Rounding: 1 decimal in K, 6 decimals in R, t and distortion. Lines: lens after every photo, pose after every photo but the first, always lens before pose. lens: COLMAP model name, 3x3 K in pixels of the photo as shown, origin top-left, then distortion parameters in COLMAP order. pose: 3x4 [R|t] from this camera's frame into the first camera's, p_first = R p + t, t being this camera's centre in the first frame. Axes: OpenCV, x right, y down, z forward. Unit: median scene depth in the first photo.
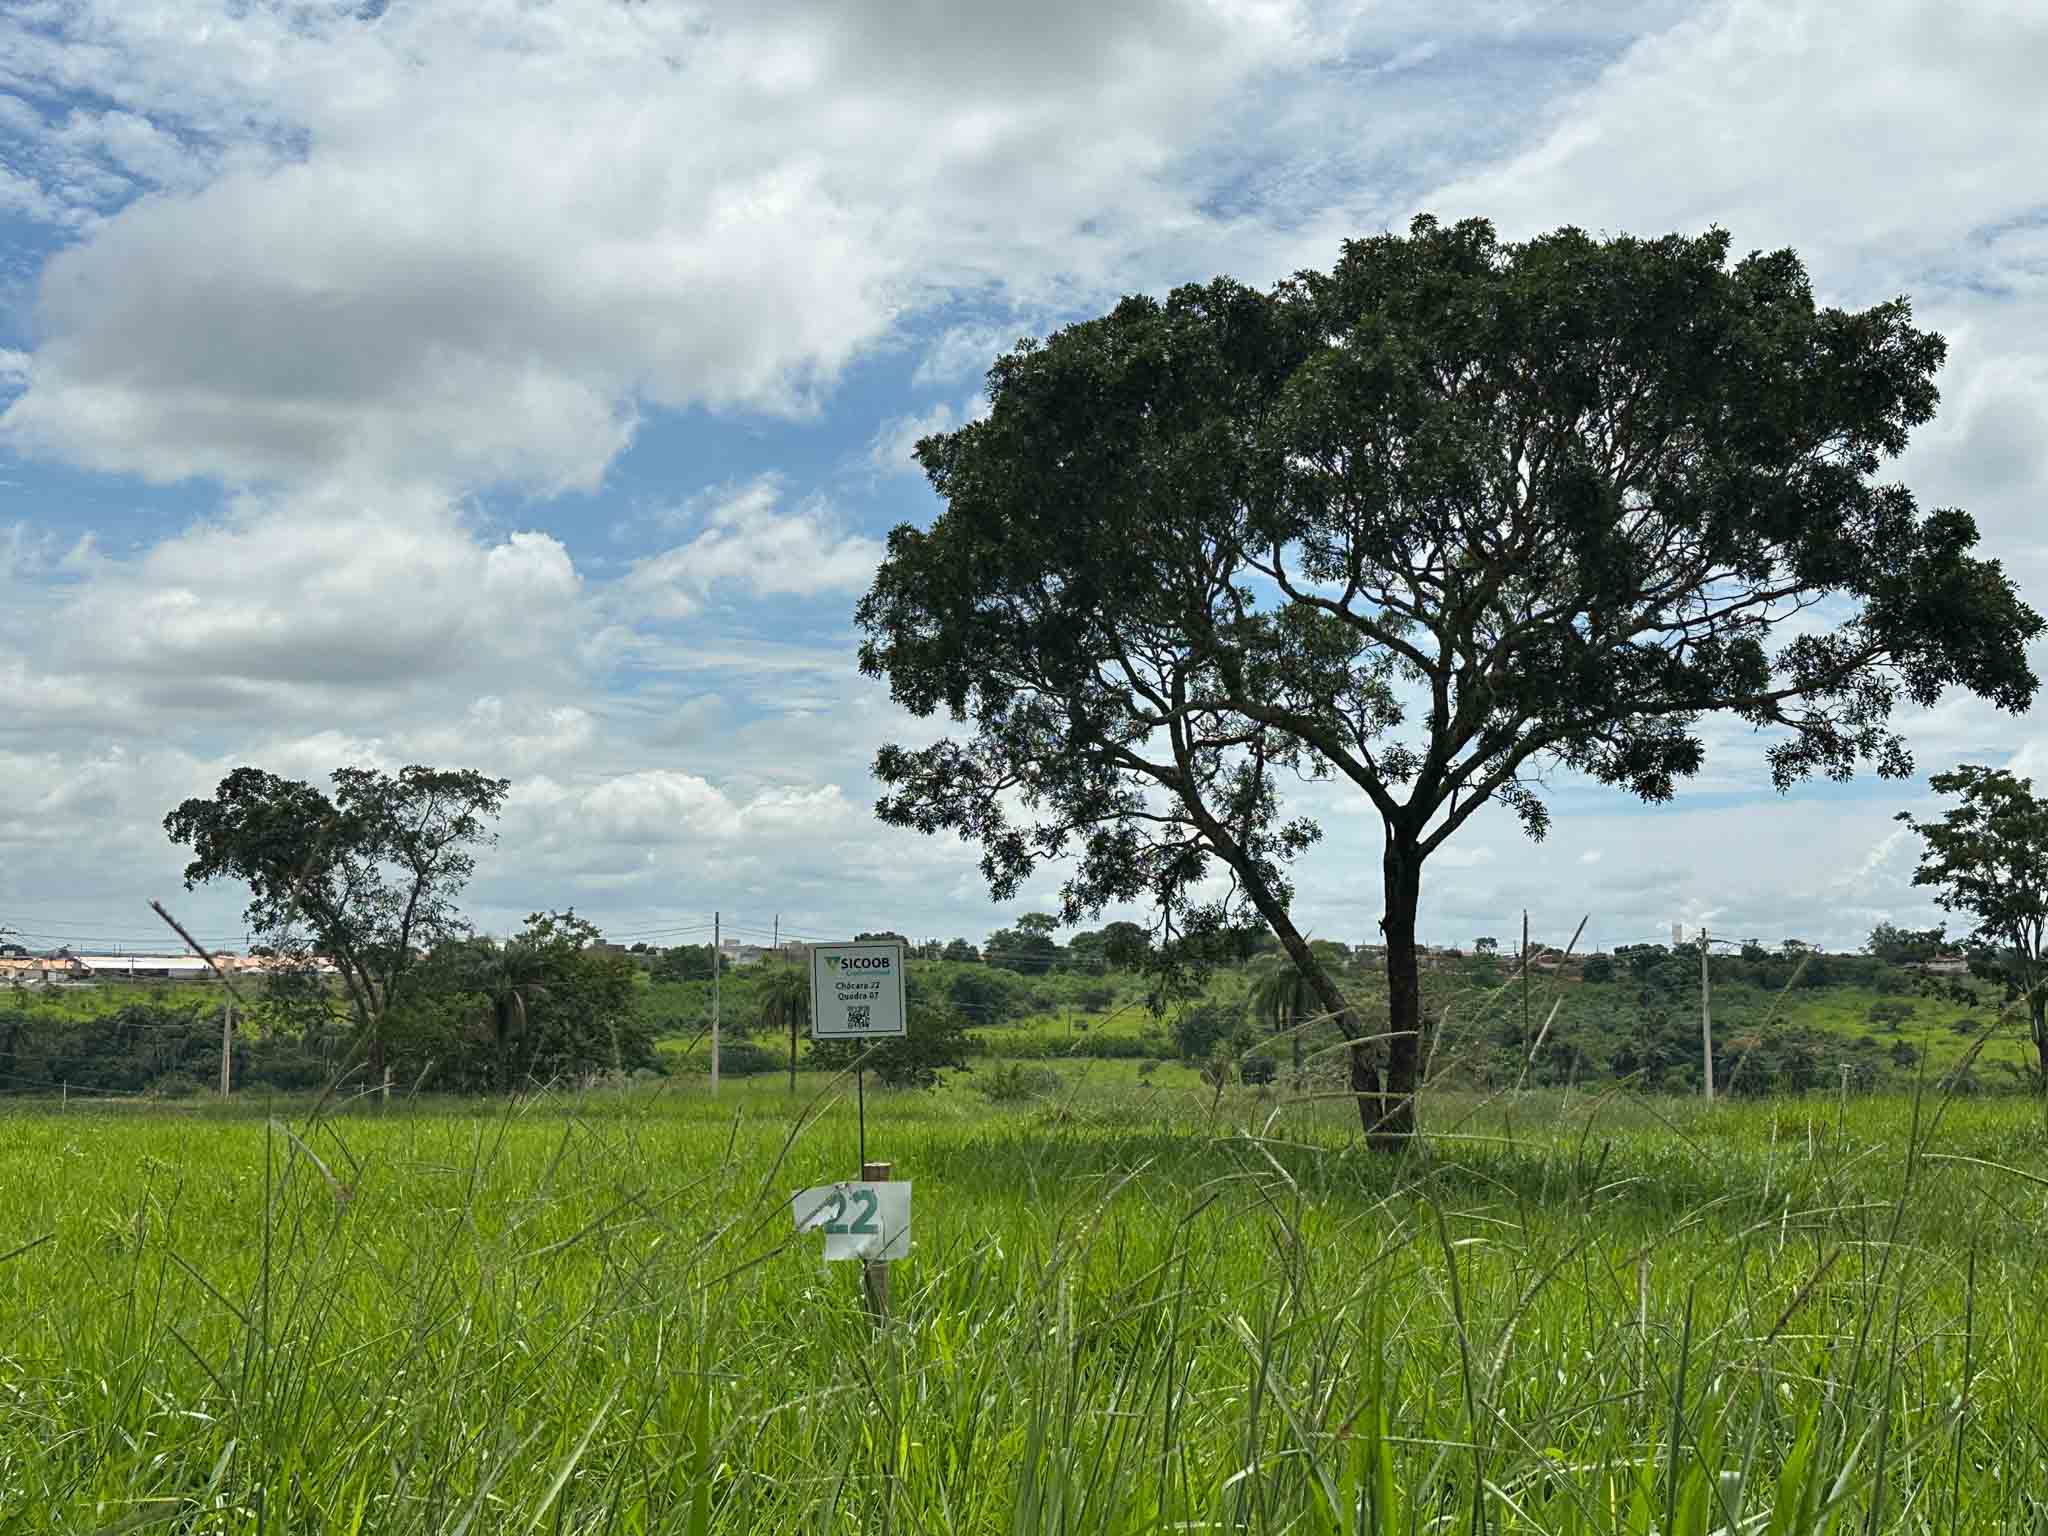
lens RADIAL K [[2740.7, 0, 1024.0], [0, 2740.7, 768.0], [0, 0, 1]] dist [0.144149, -0.047444]
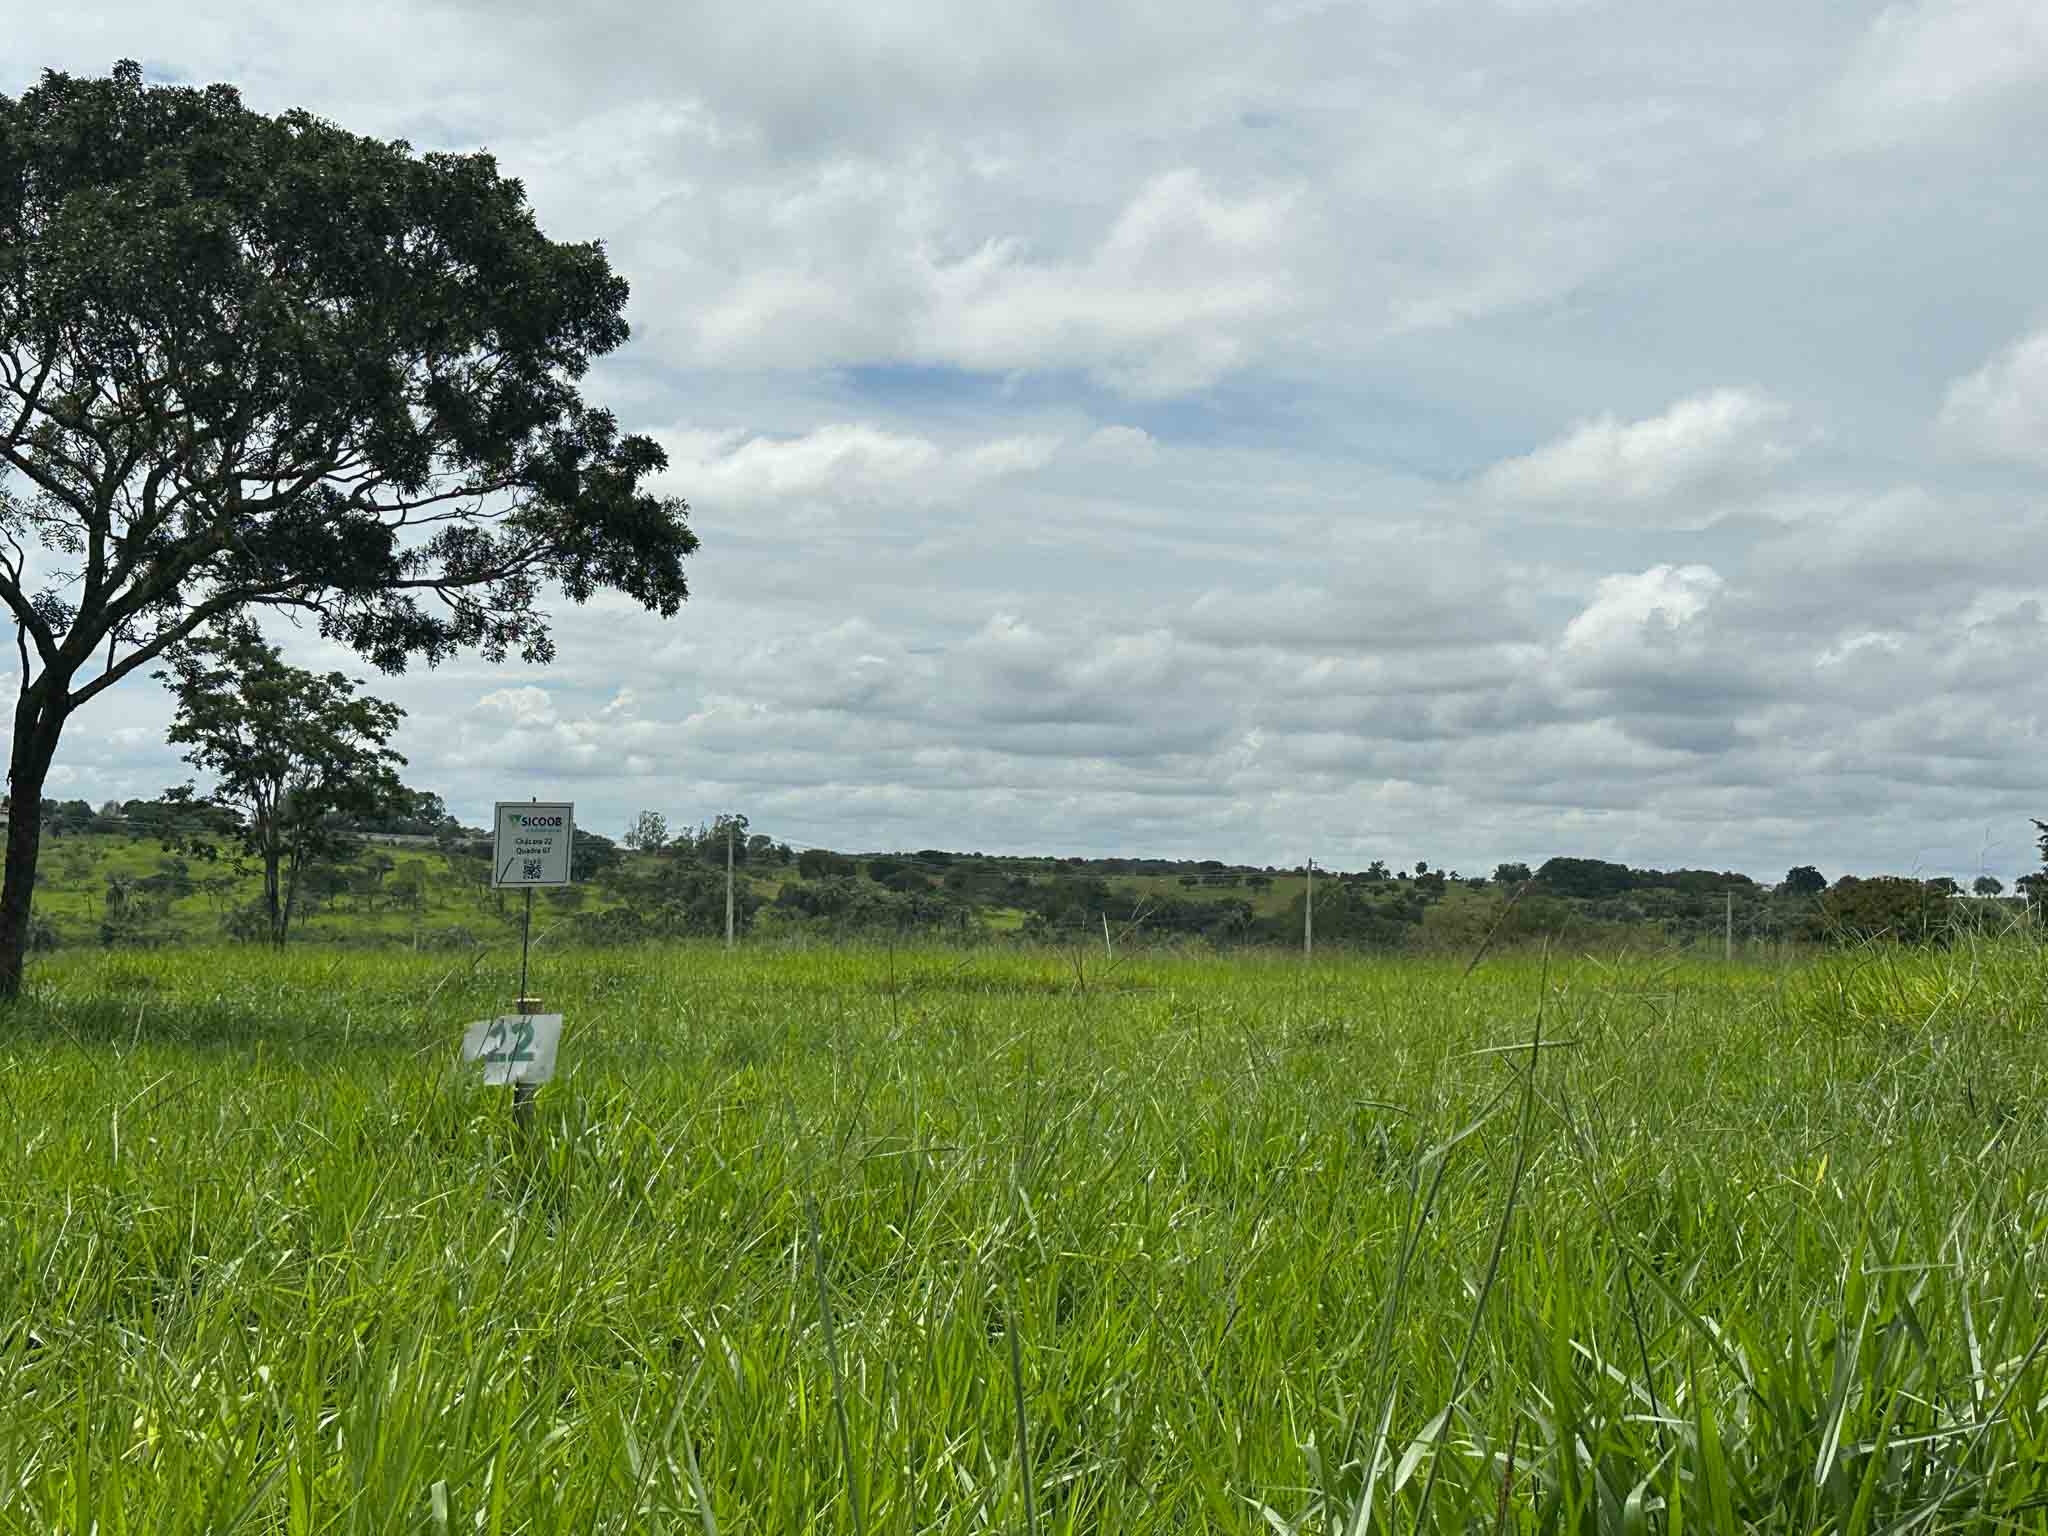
lens RADIAL K [[2740.7, 0, 1024.0], [0, 2740.7, 768.0], [0, 0, 1]] dist [0.144149, -0.047444]
pose [[0.784339, 0.041342, 0.618953, -0.216190], [-0.073735, 0.996916, 0.026850, 0.001627], [-0.615934, -0.066698, 0.784969, -0.001085]]
